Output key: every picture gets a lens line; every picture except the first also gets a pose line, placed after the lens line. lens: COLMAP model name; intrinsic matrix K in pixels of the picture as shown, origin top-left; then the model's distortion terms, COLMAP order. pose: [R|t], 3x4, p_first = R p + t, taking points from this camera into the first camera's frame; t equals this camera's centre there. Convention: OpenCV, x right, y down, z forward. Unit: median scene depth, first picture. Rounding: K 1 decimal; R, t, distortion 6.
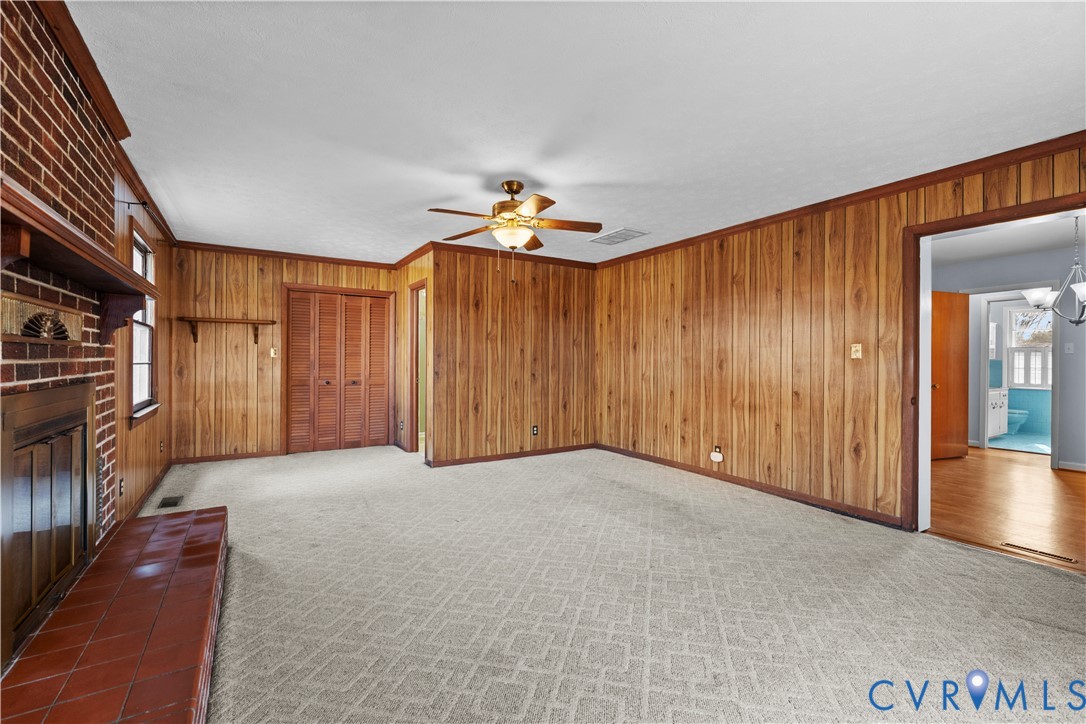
lens RADIAL K [[472.1, 0, 545.1], [0, 472.1, 360.1], [0, 0, 1]] dist [-0.000757, -0.000236]
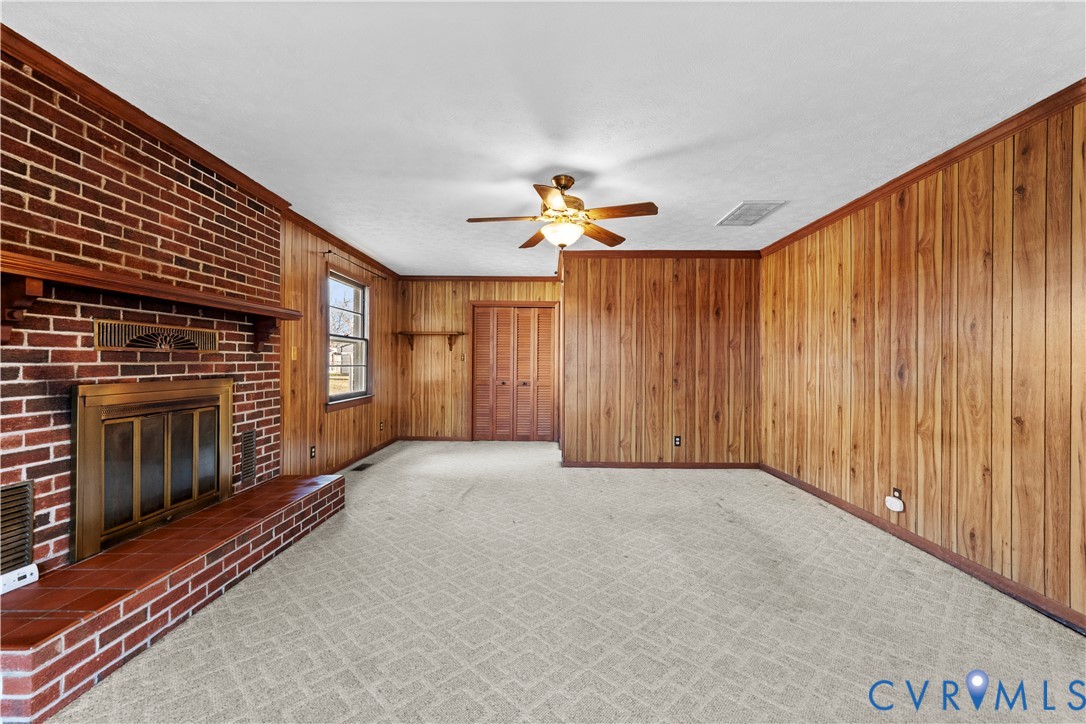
lens RADIAL K [[440.9, 0, 543.0], [0, 440.9, 362.0], [0, 0, 1]] dist [-0.001422, -0.000324]
pose [[0.841670, 0.000268, -0.539993, 0.275898], [-0.003372, 0.999983, -0.004759, 0.000192], [0.539982, 0.005826, 0.841656, 0.168796]]
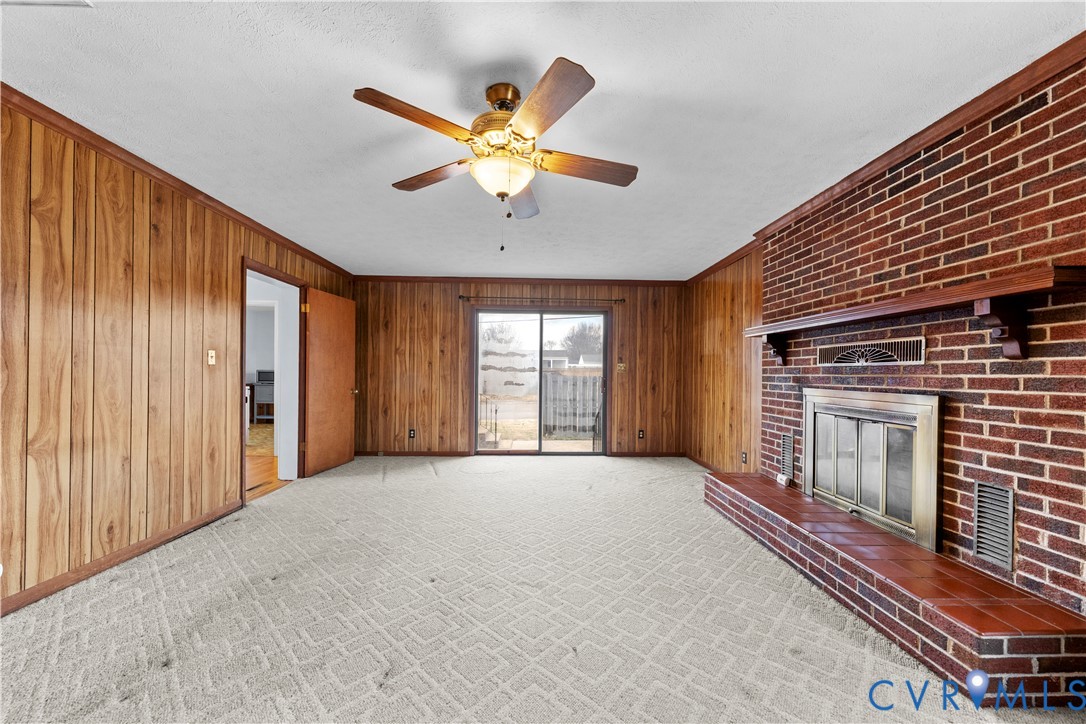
lens RADIAL K [[383.9, 0, 542.5], [0, 383.9, 371.7], [0, 0, 1]] dist [-0.002118, -0.000163]
pose [[-0.863131, -0.013141, 0.504809, -0.279203], [-0.013524, 0.999904, 0.002906, -0.000136], [-0.504799, -0.004319, -0.863226, 1.037230]]
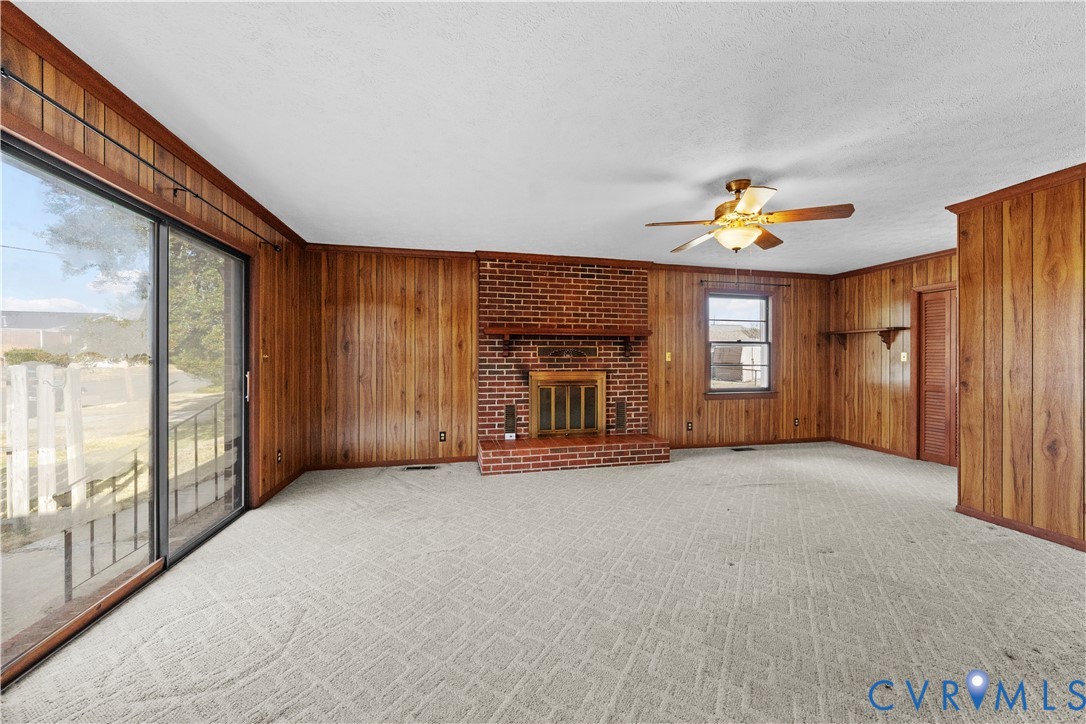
lens RADIAL K [[392.8, 0, 546.5], [0, 392.8, 360.2], [0, 0, 1]] dist [-0.000670, -0.000095]
pose [[-0.323383, -0.004117, -0.946259, 0.600643], [-0.004337, 0.999986, -0.002869, -0.003964], [0.946258, 0.003176, -0.323397, 0.649008]]
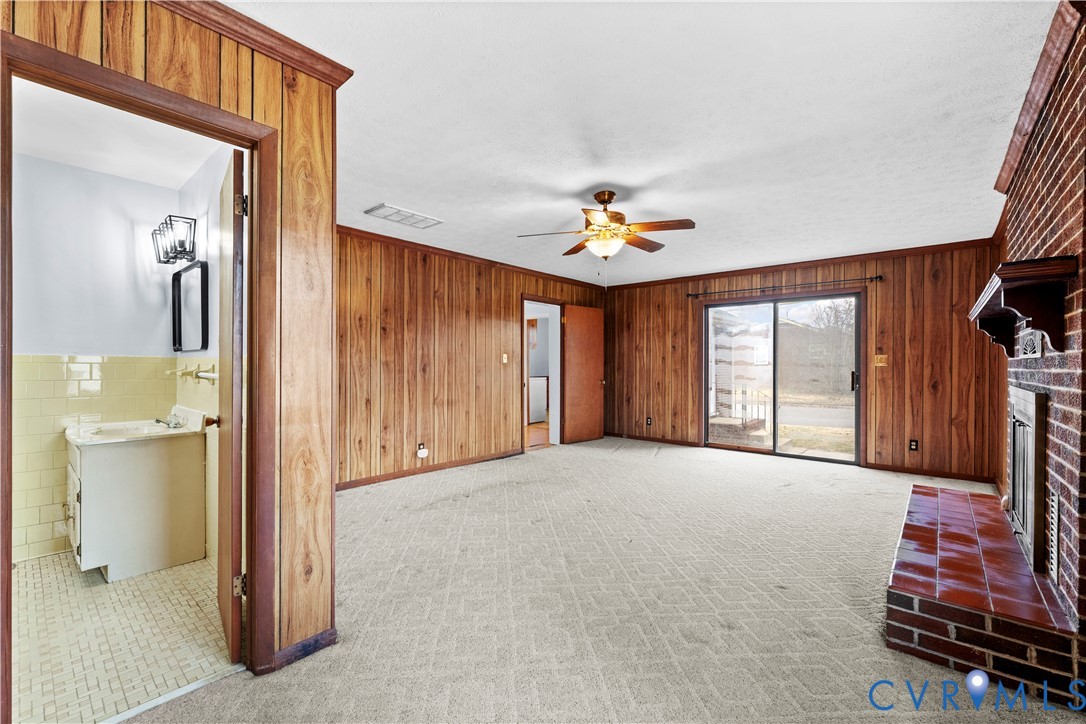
lens RADIAL K [[460.3, 0, 543.0], [0, 460.3, 362.0], [0, 0, 1]] dist [0.000043, -0.000047]
pose [[-0.295749, -0.003535, 0.955259, -0.723091], [-0.002452, 0.999993, 0.002942, -0.008518], [-0.955263, -0.001472, -0.295756, 1.040793]]
